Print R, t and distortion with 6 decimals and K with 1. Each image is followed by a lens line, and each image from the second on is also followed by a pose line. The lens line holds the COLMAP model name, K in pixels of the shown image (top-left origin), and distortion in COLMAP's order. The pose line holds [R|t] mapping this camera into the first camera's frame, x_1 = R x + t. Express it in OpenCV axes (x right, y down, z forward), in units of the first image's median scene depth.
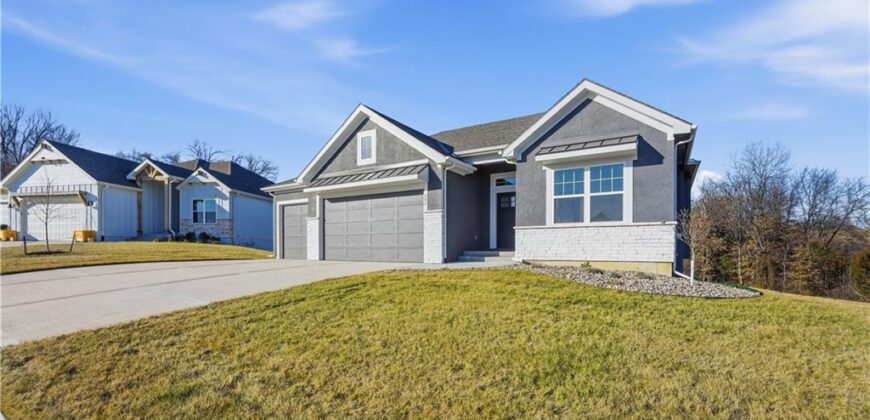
lens RADIAL K [[385.2, 0, 434.4], [0, 385.2, 254.7], [0, 0, 1]] dist [-0.020191, -0.000022]
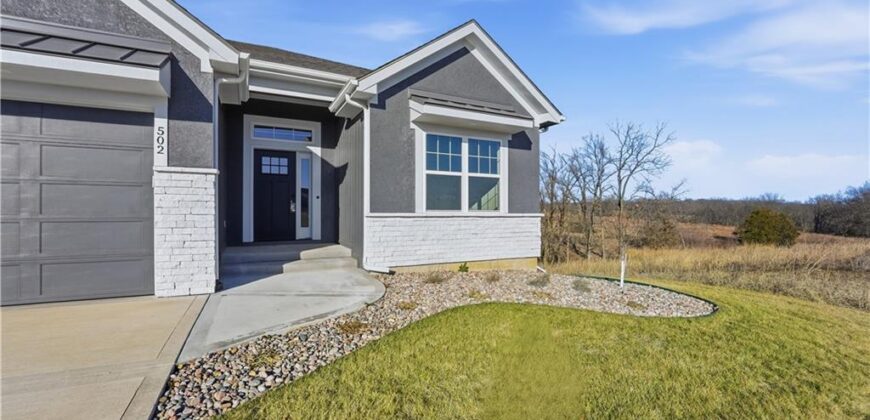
lens RADIAL K [[352.9, 0, 424.9], [0, 352.9, 213.0], [0, 0, 1]] dist [-0.013886, -0.000001]
pose [[0.535067, 0.005869, 0.844789, -0.215798], [0.009240, 0.999875, -0.012798, -0.067778], [-0.844759, 0.014653, 0.534946, 0.659020]]
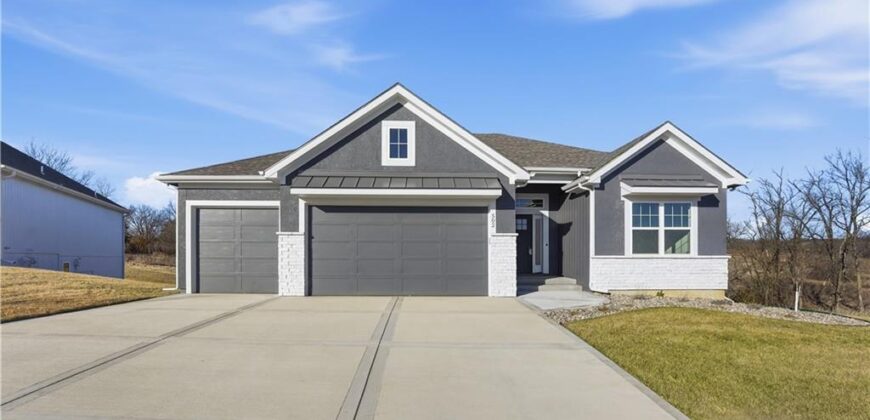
lens RADIAL K [[385.2, 0, 434.4], [0, 385.2, 254.7], [0, 0, 1]] dist [-0.020191, -0.000022]
pose [[0.827639, 0.003337, 0.561250, -0.690363], [0.005551, 0.999885, -0.014131, -0.066476], [-0.561233, 0.014811, 0.827525, 0.445450]]
